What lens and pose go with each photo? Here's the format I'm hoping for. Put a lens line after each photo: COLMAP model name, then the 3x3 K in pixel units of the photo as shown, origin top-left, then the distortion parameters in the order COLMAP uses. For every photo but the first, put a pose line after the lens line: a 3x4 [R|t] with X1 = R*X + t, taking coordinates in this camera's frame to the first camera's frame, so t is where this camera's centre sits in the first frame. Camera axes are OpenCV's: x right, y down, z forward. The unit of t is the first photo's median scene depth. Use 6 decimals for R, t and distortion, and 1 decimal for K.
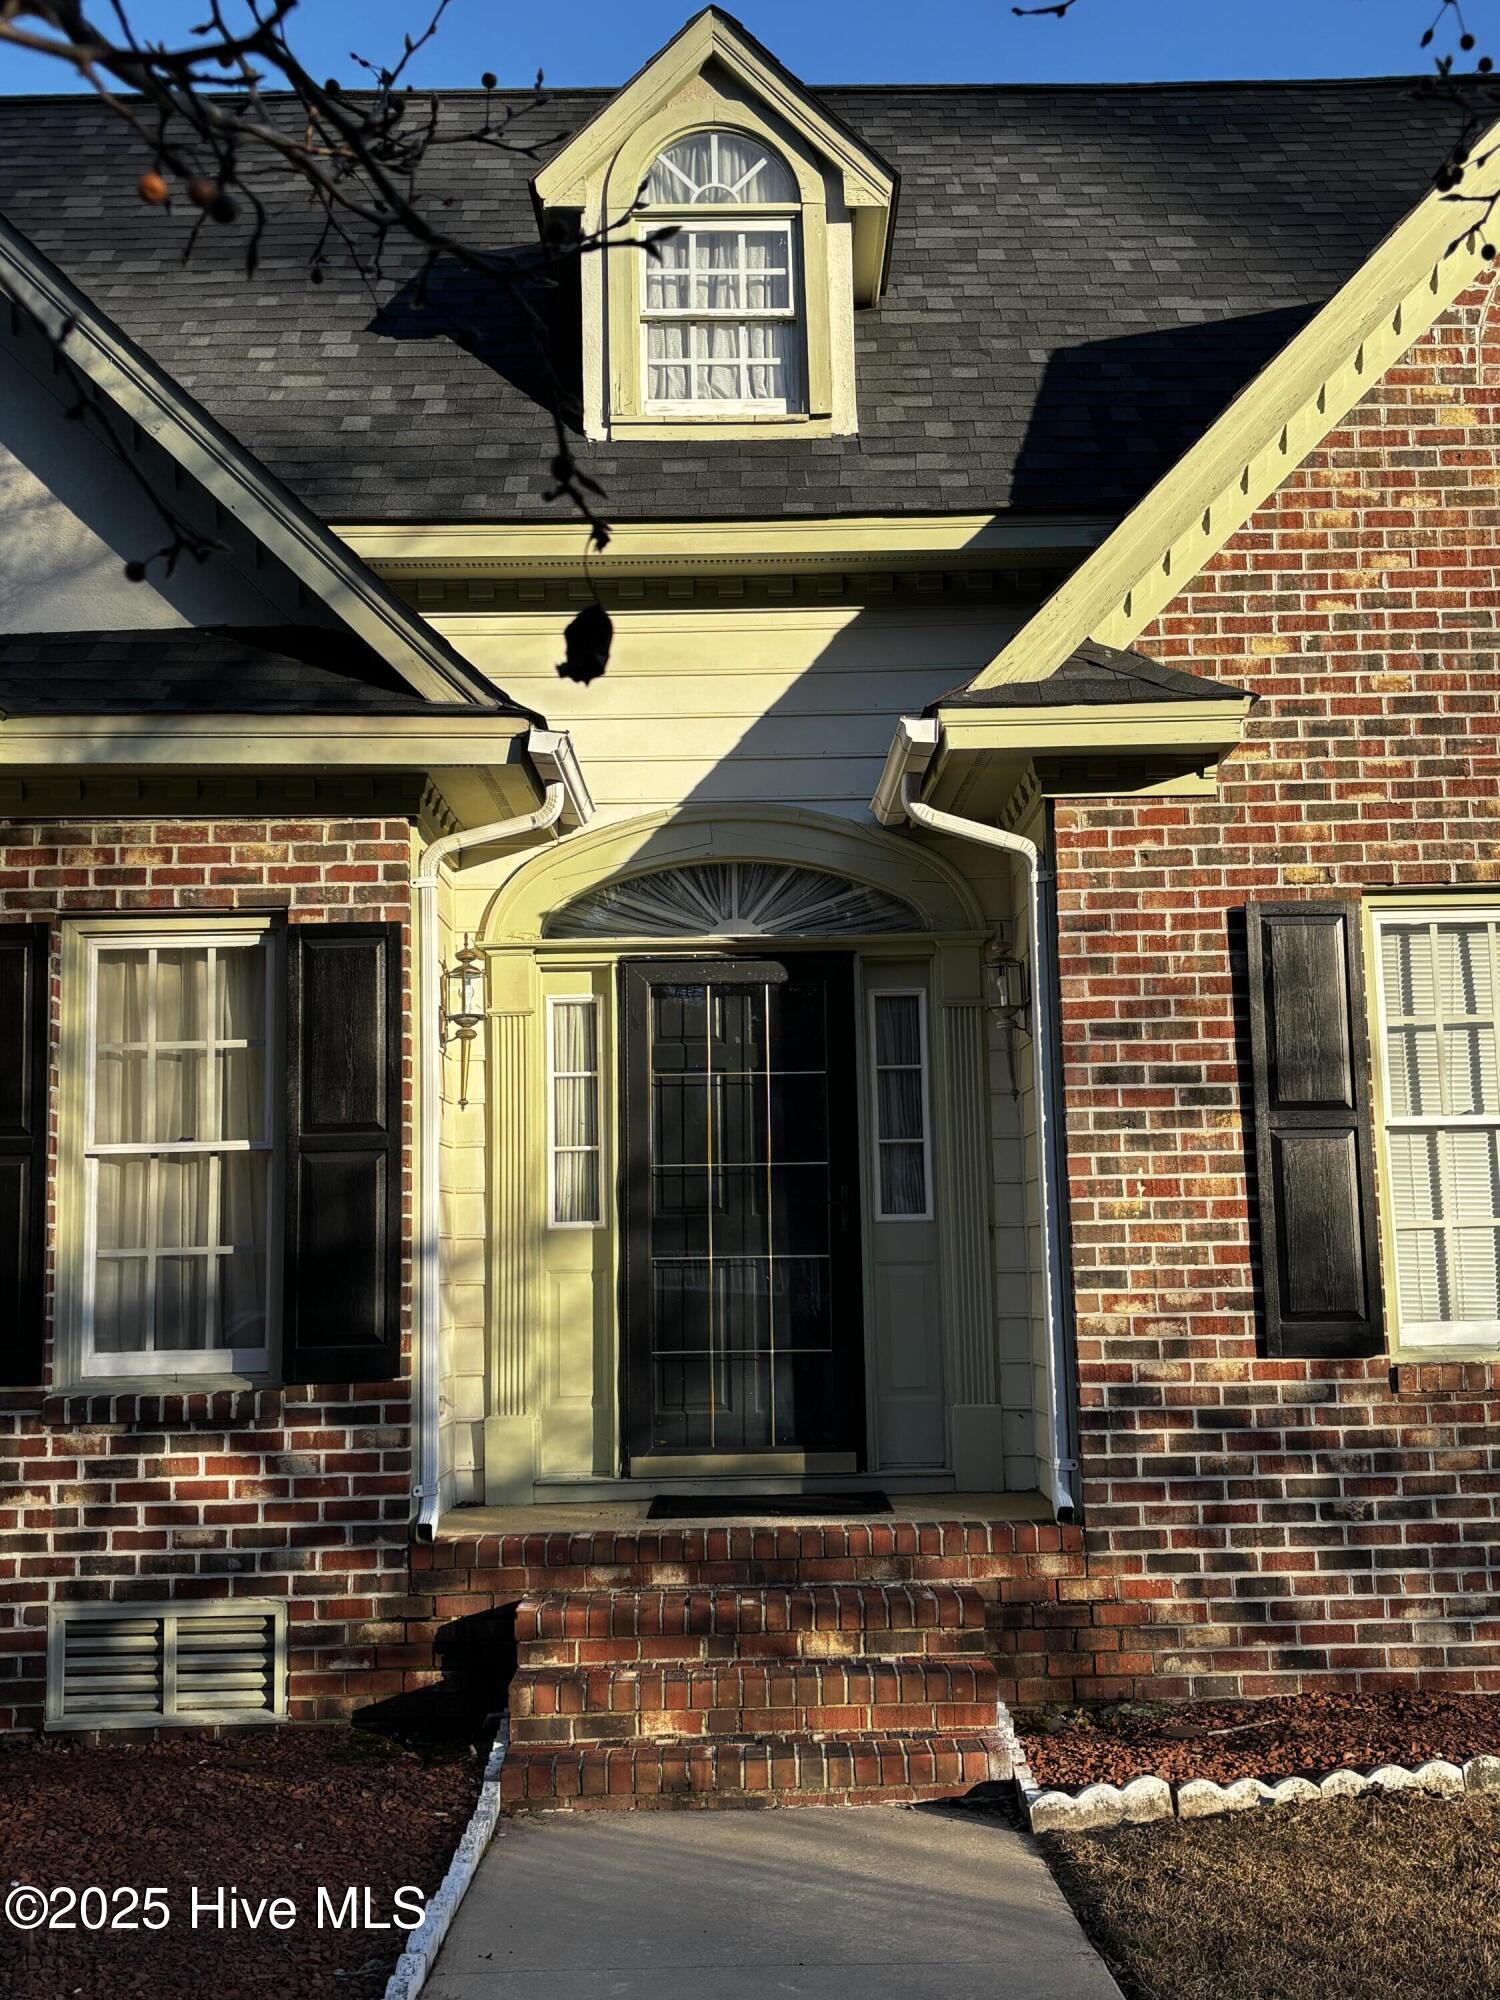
lens RADIAL K [[2084.2, 0, 776.5], [0, 2084.2, 995.3], [0, 0, 1]] dist [0.044891, 0.000000]
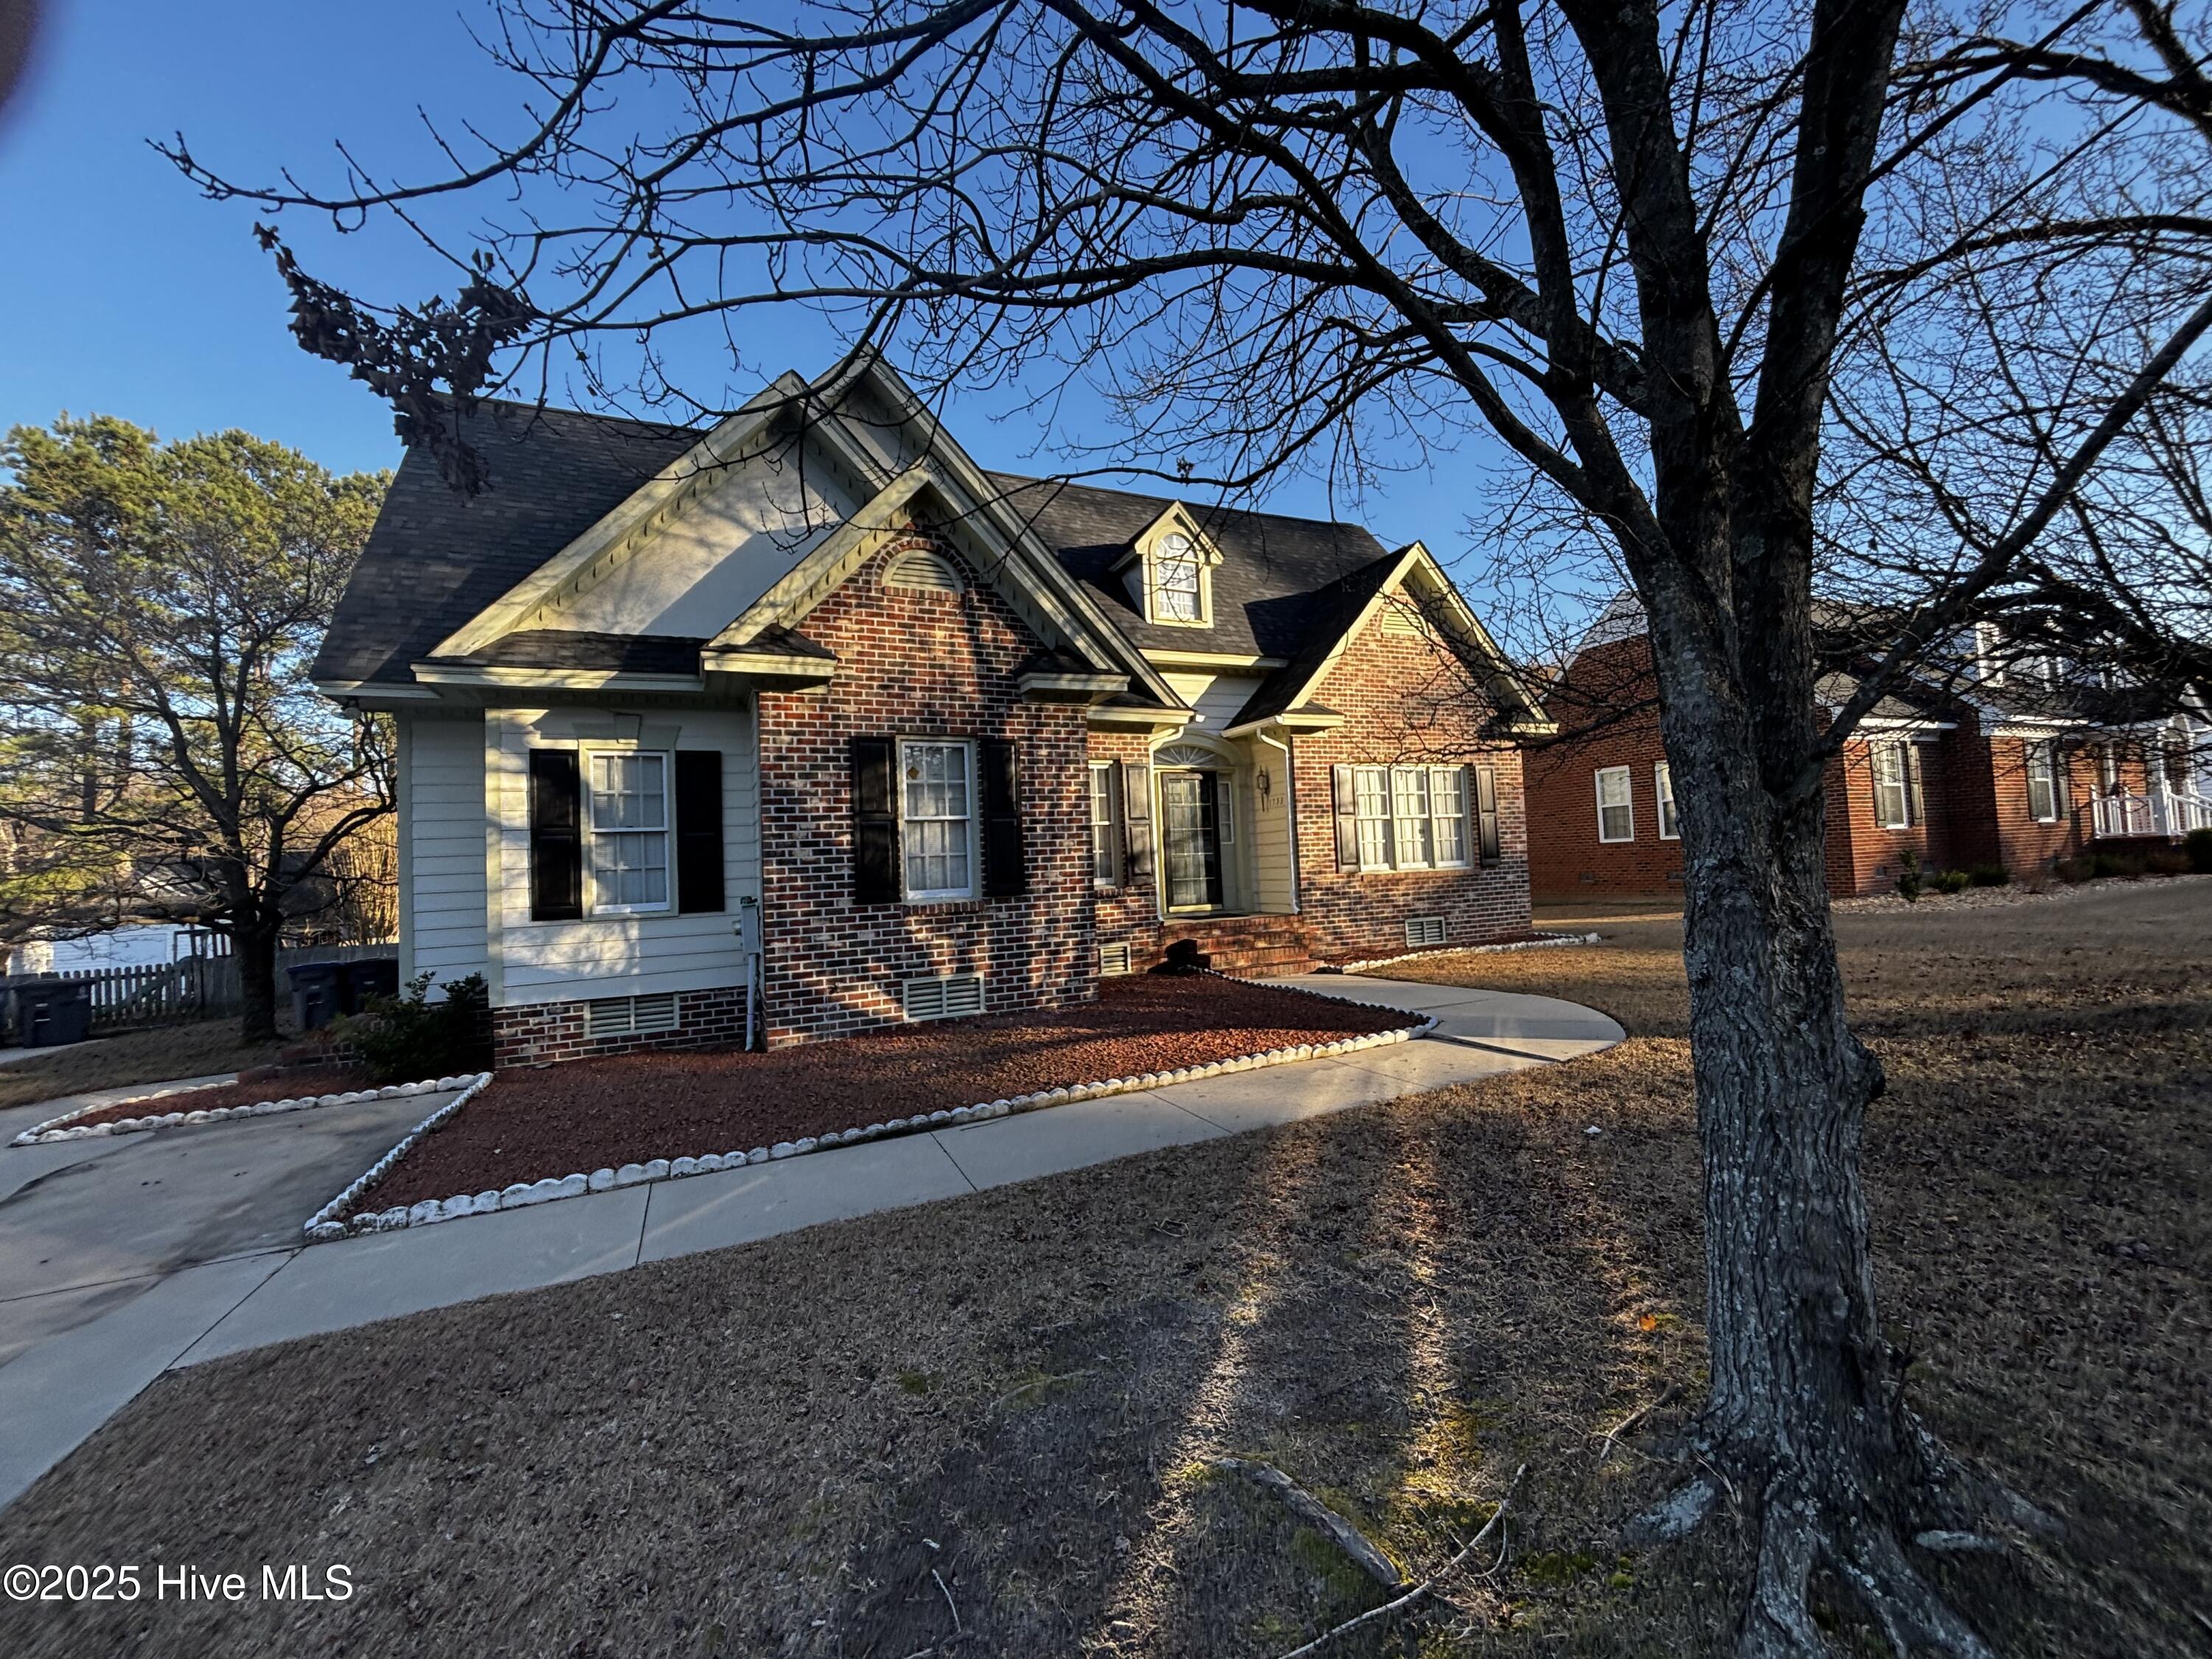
lens RADIAL K [[890.9, 0, 1116.8], [0, 890.9, 834.3], [0, 0, 1]] dist [0.001244, -0.000400]
pose [[0.914396, -0.004738, 0.404792, -0.868316], [-0.026811, 0.997027, 0.072234, -0.022303], [-0.403931, -0.076903, 0.911551, -0.425080]]
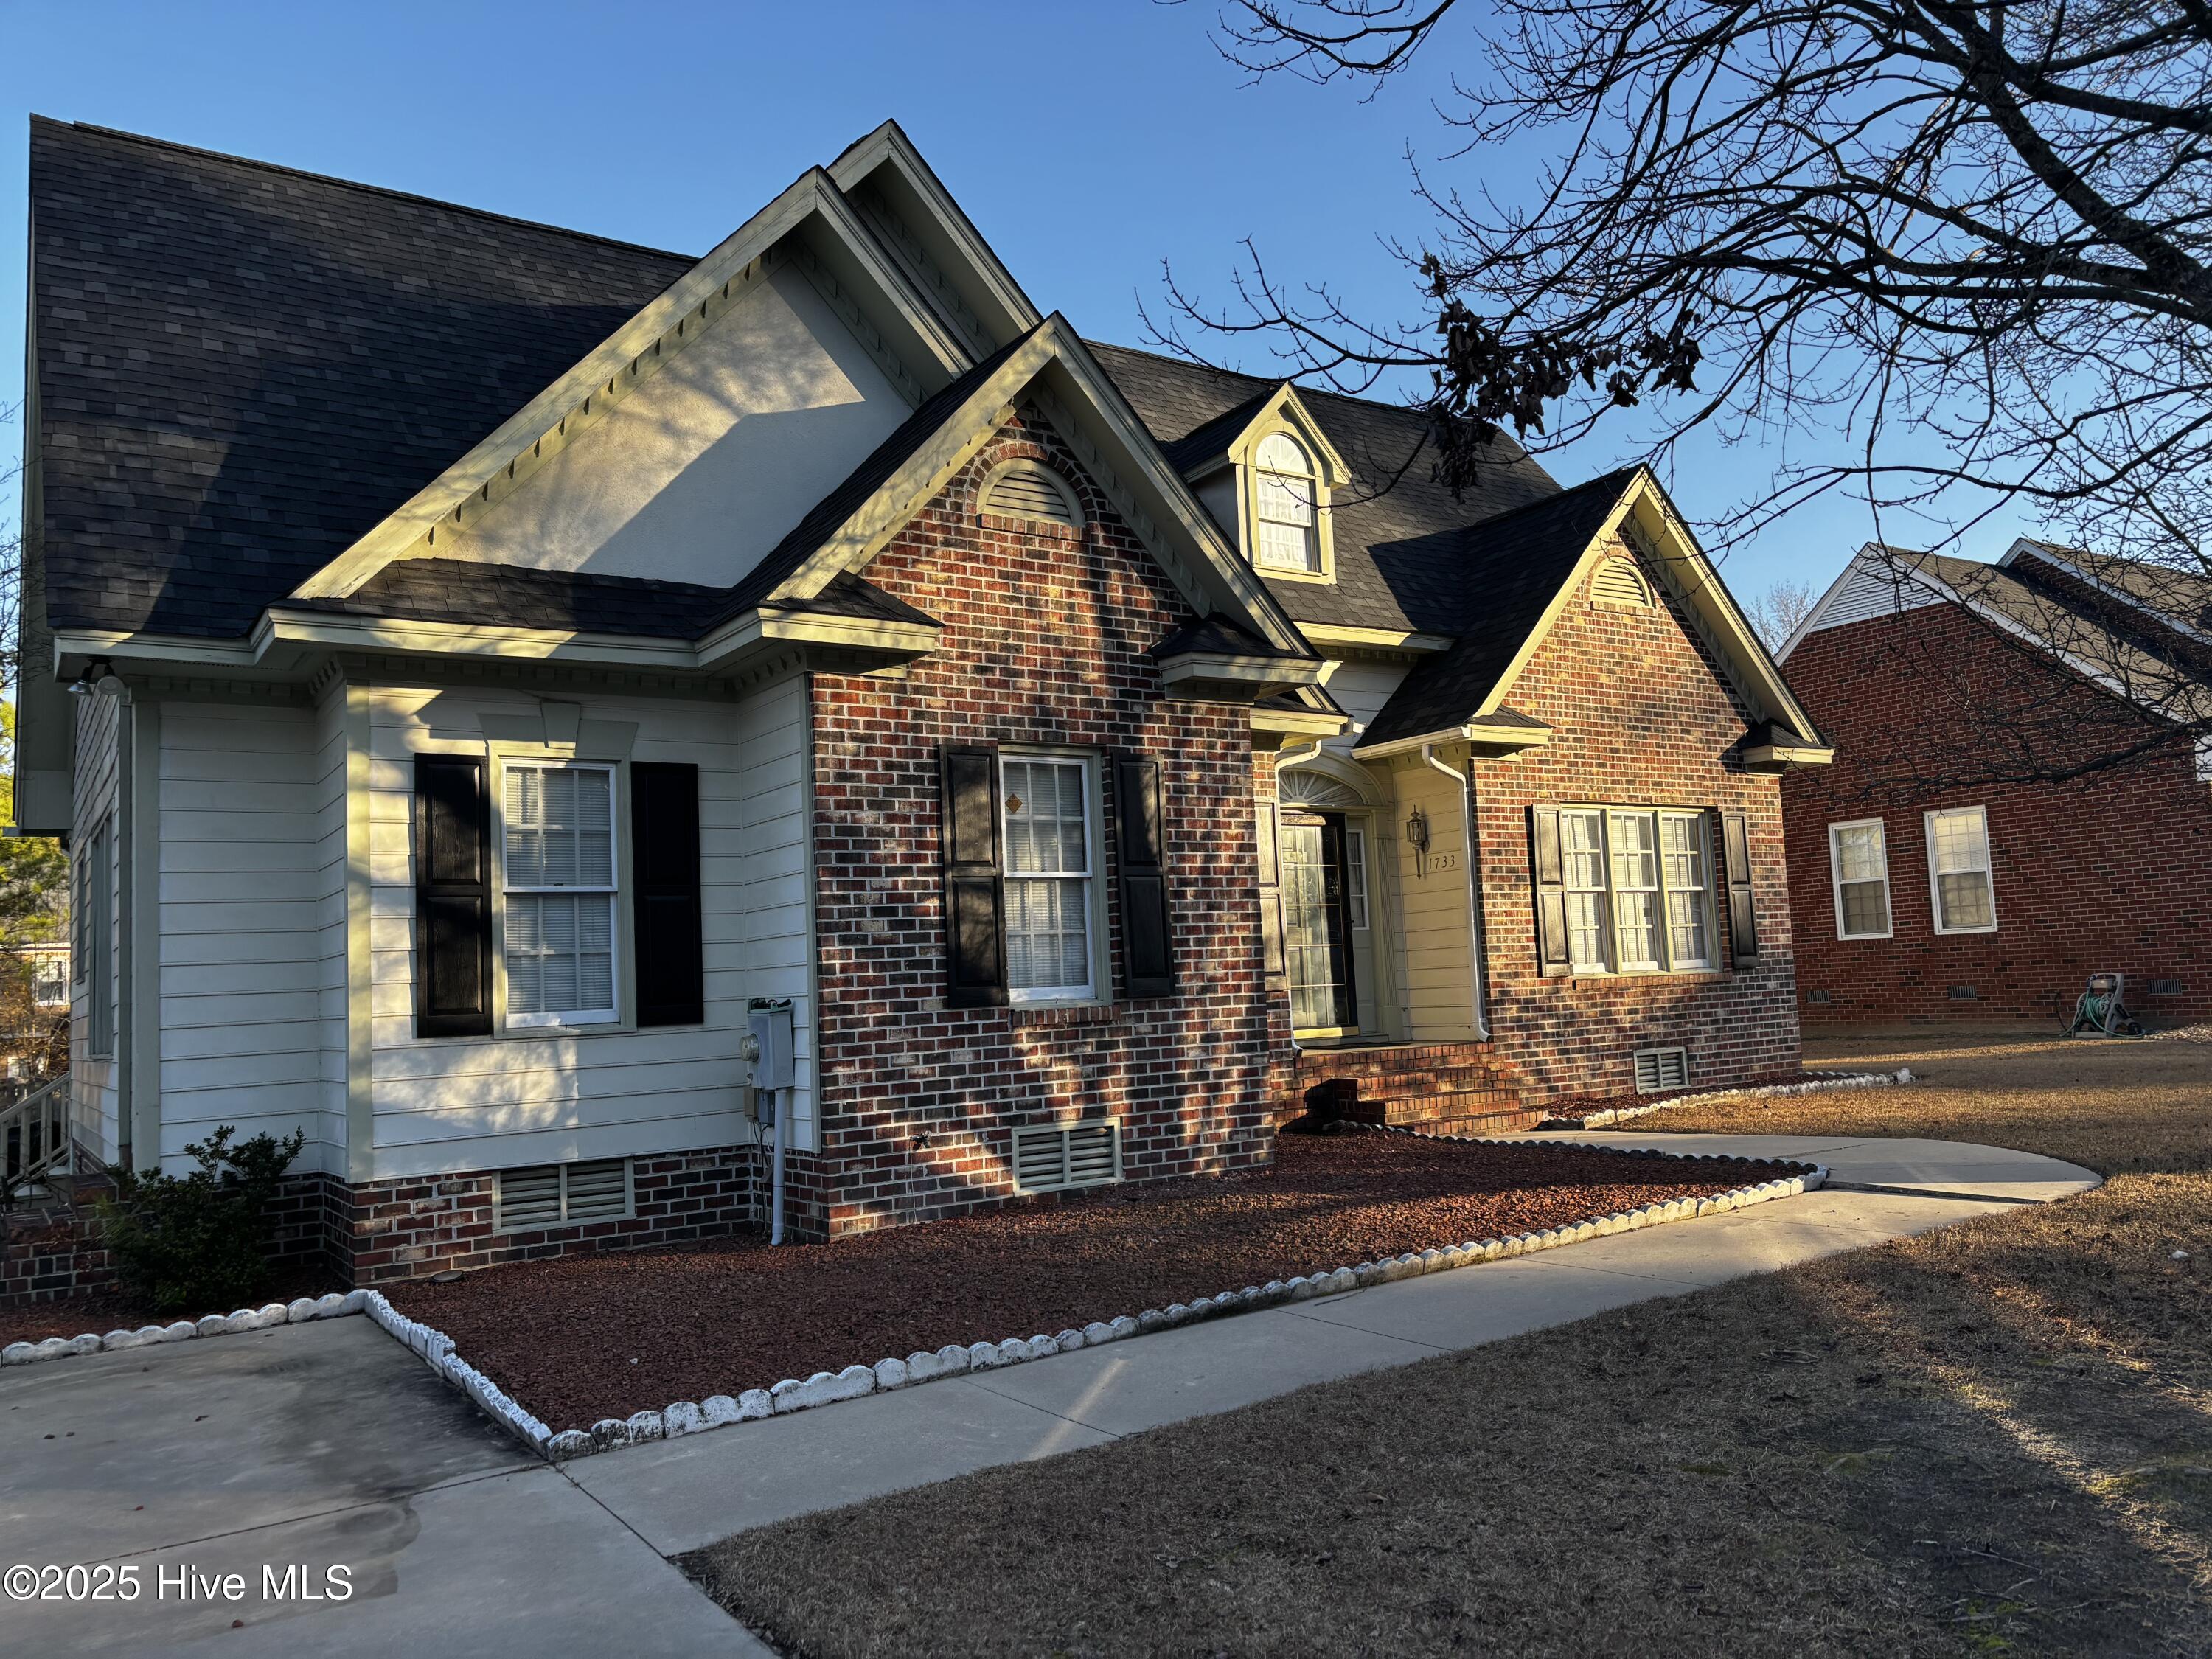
lens RADIAL K [[1662.9, 0, 1122.0], [0, 1662.9, 847.6], [0, 0, 1]] dist [0.062814, -0.032463]
pose [[0.840152, 0.028159, 0.541619, -1.323563], [-0.040855, 0.999100, 0.011431, 0.006307], [-0.540810, -0.031731, 0.840546, -0.468616]]
